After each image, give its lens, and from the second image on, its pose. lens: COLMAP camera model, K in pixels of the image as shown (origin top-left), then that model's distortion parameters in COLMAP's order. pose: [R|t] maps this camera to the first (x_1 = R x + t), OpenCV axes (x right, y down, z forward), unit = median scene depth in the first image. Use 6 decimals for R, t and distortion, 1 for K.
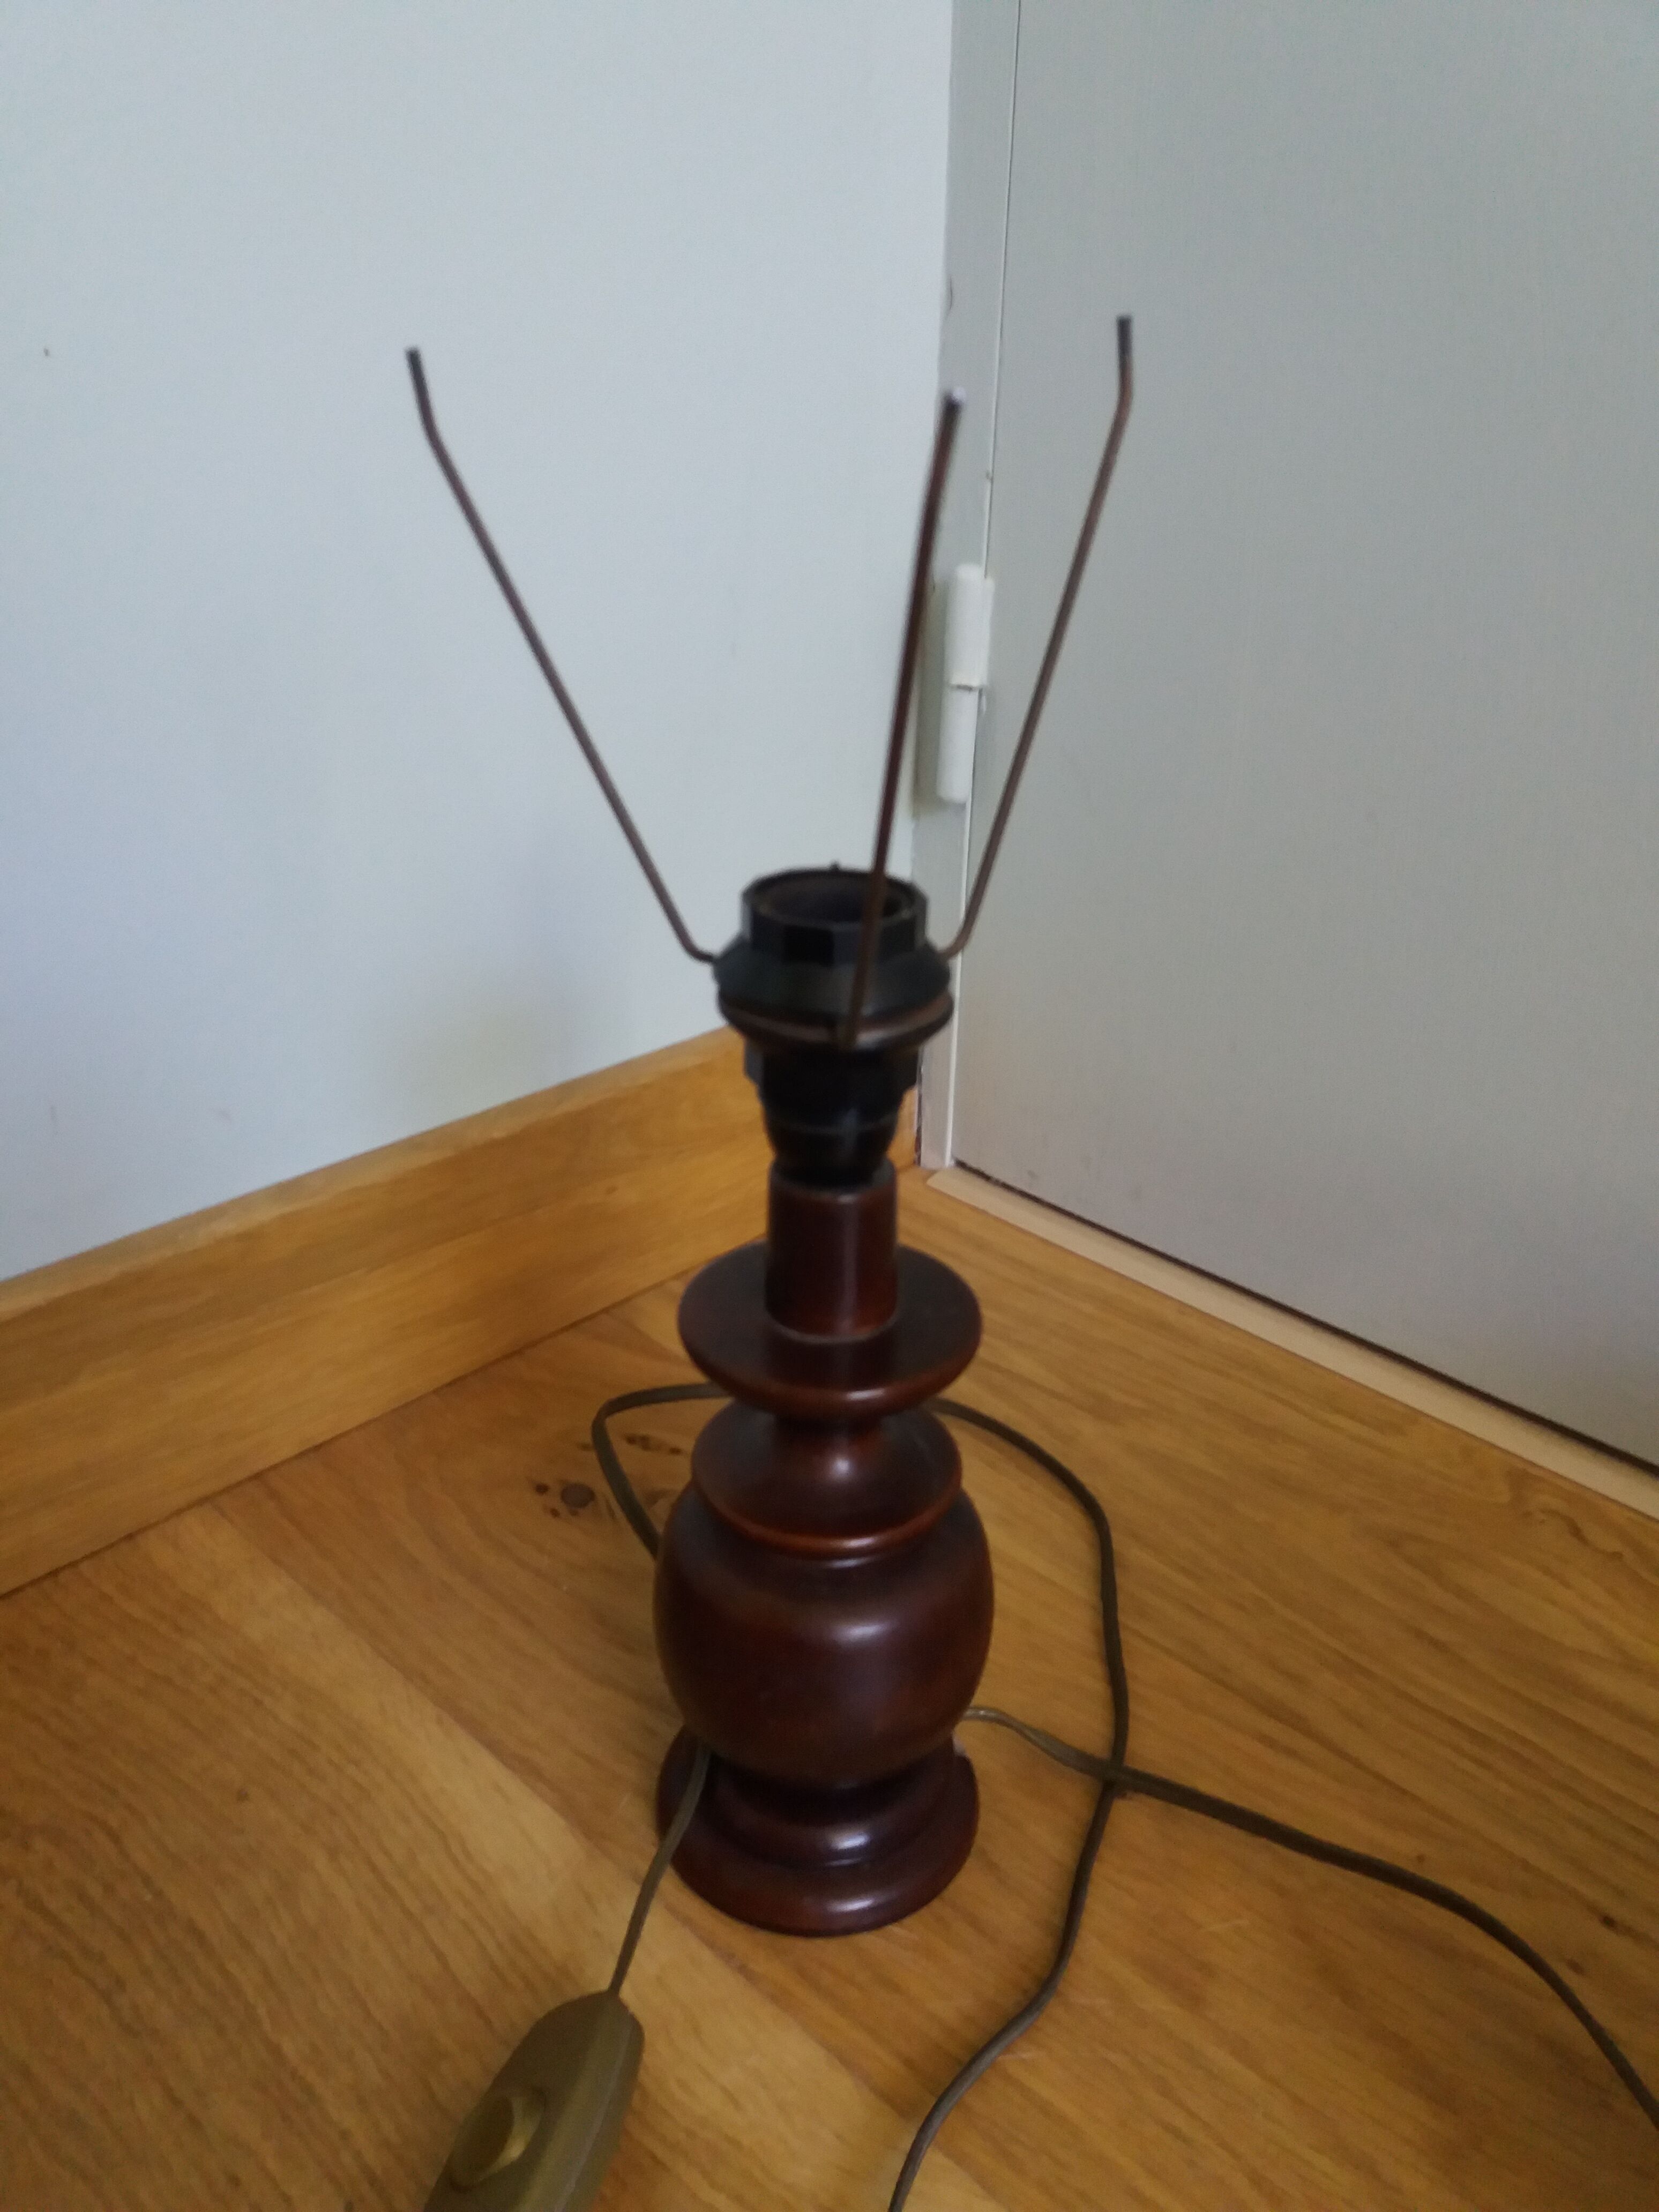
lens RADIAL K [[1866.3, 0, 834.2], [0, 1866.3, 1090.0], [0, 0, 1]] dist [0.075013, -0.107774]
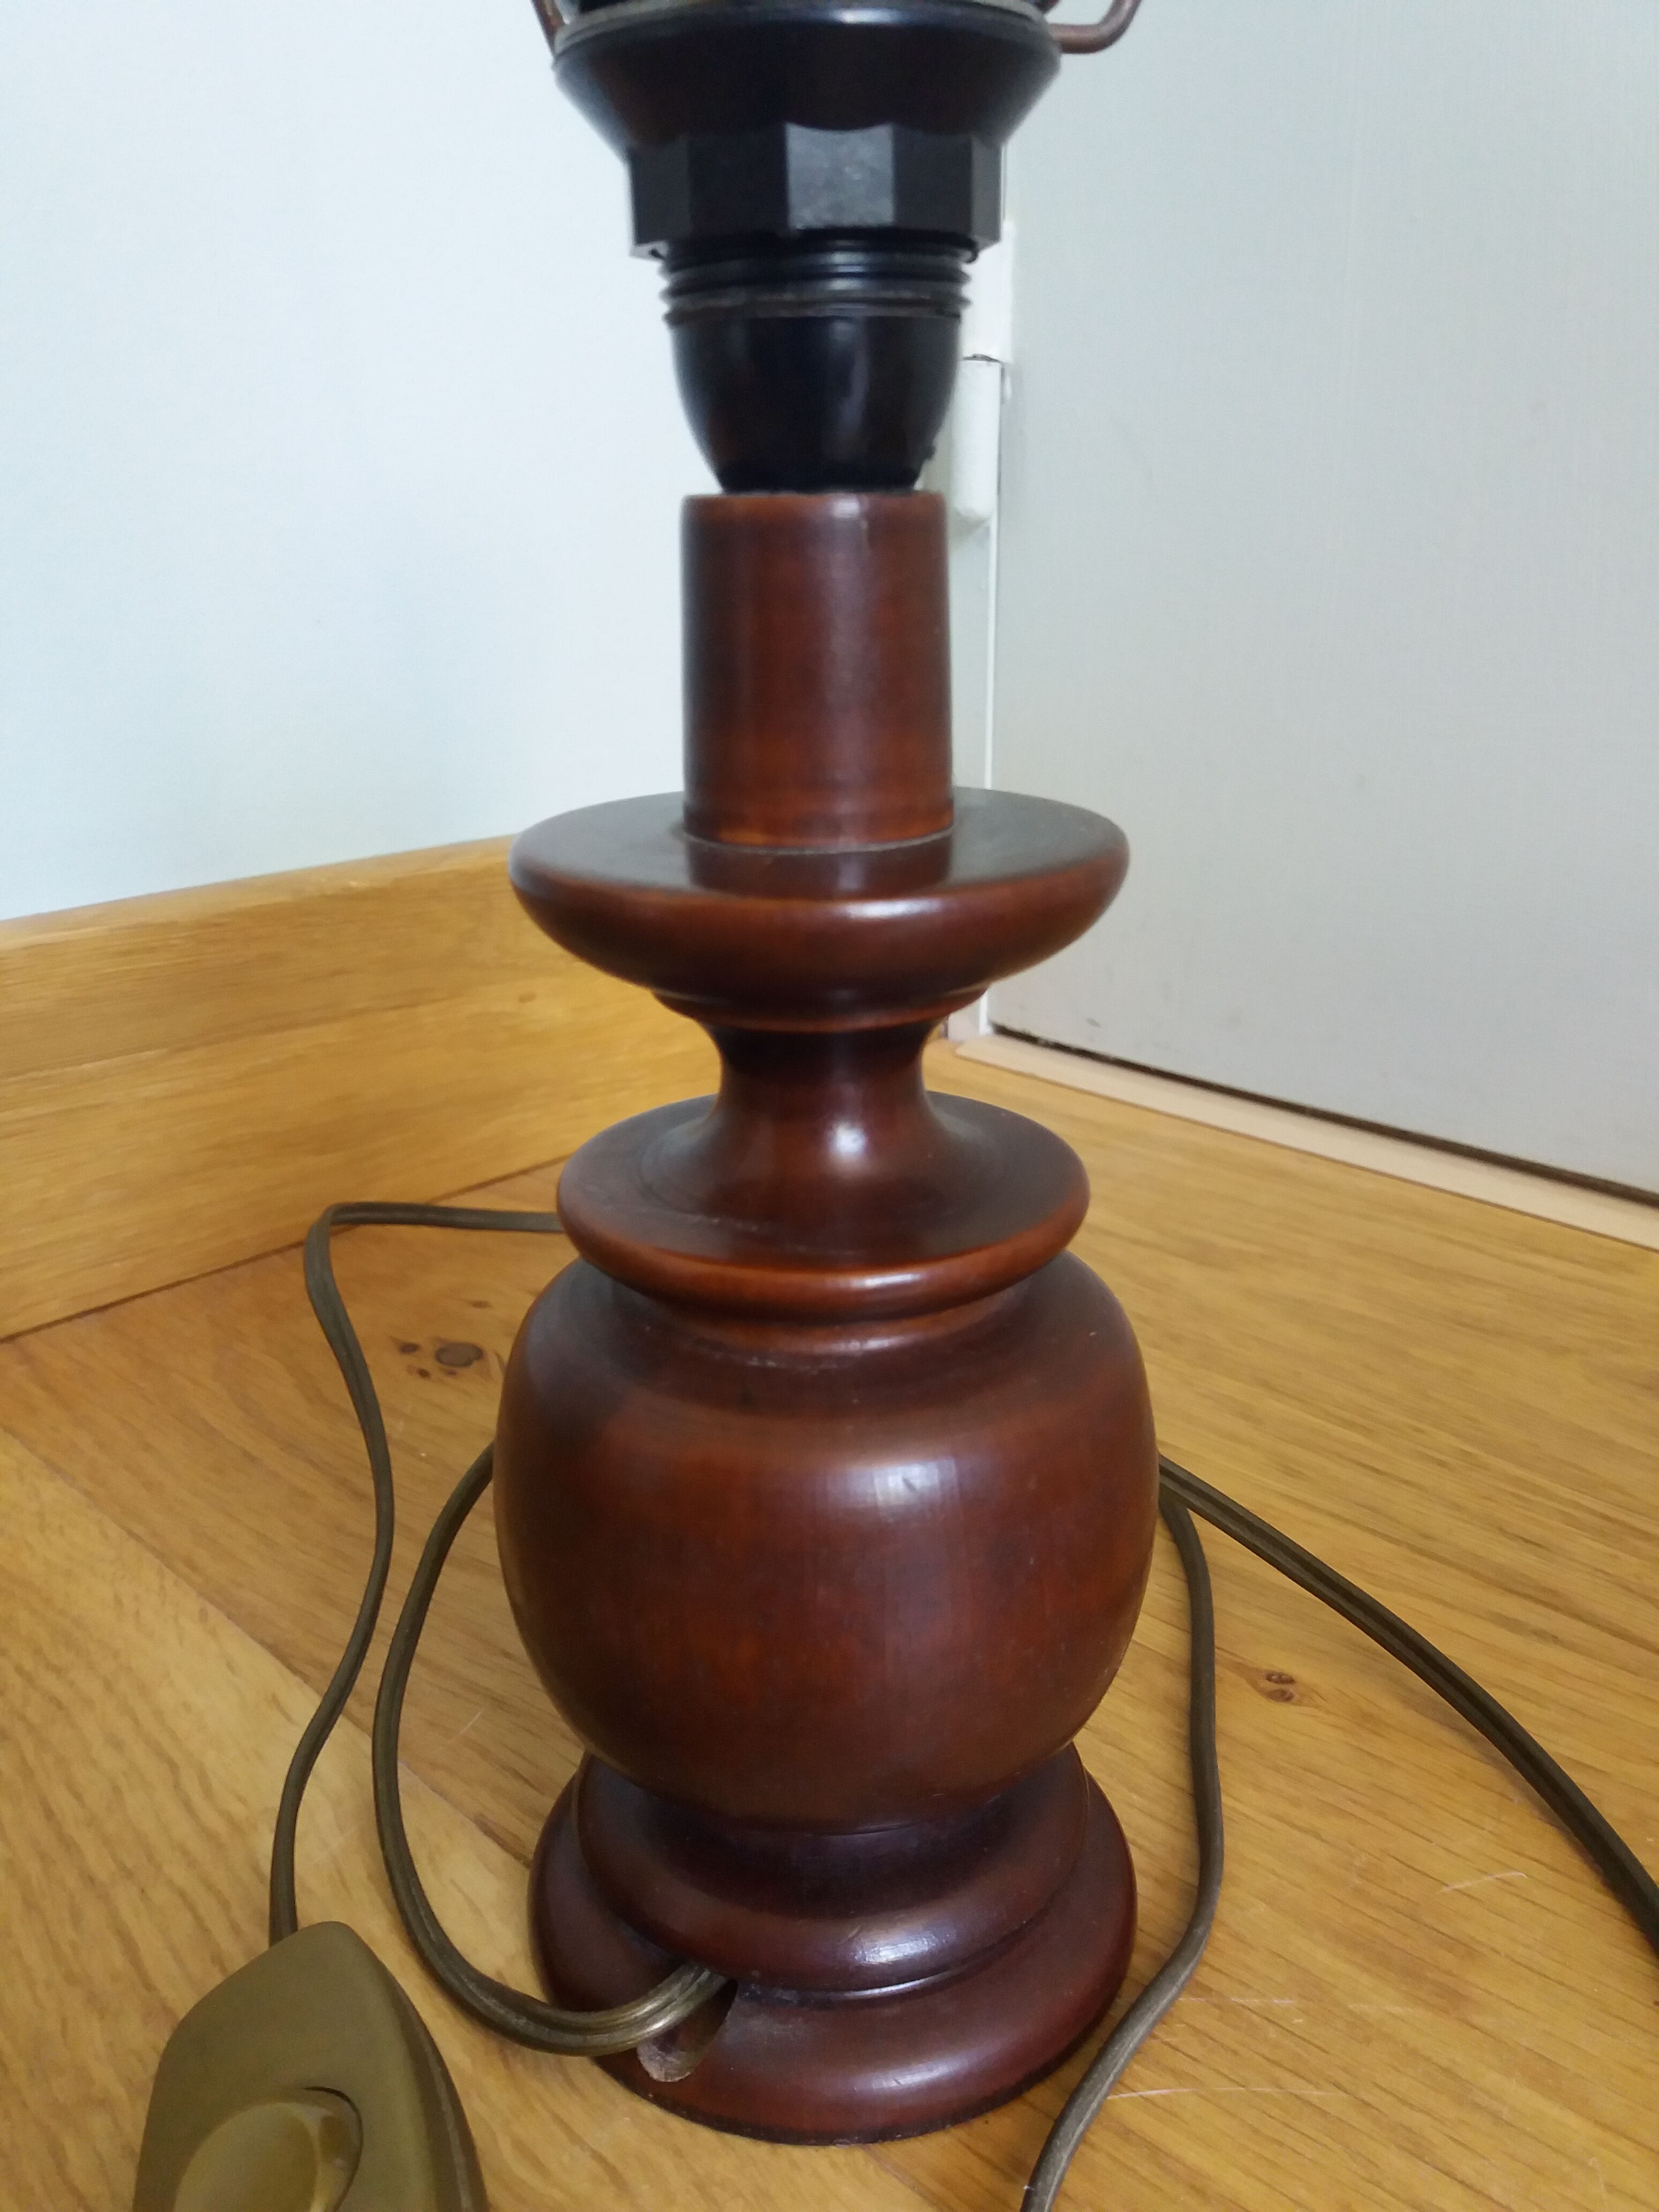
lens RADIAL K [[1847.0, 0, 827.2], [0, 1847.0, 1144.8], [0, 0, 1]] dist [0.000942, -0.017351]
pose [[0.999249, -0.027784, -0.027007, 0.022276], [0.025481, 0.996291, -0.082189, 0.217203], [0.029190, 0.081439, 0.996251, 0.344636]]
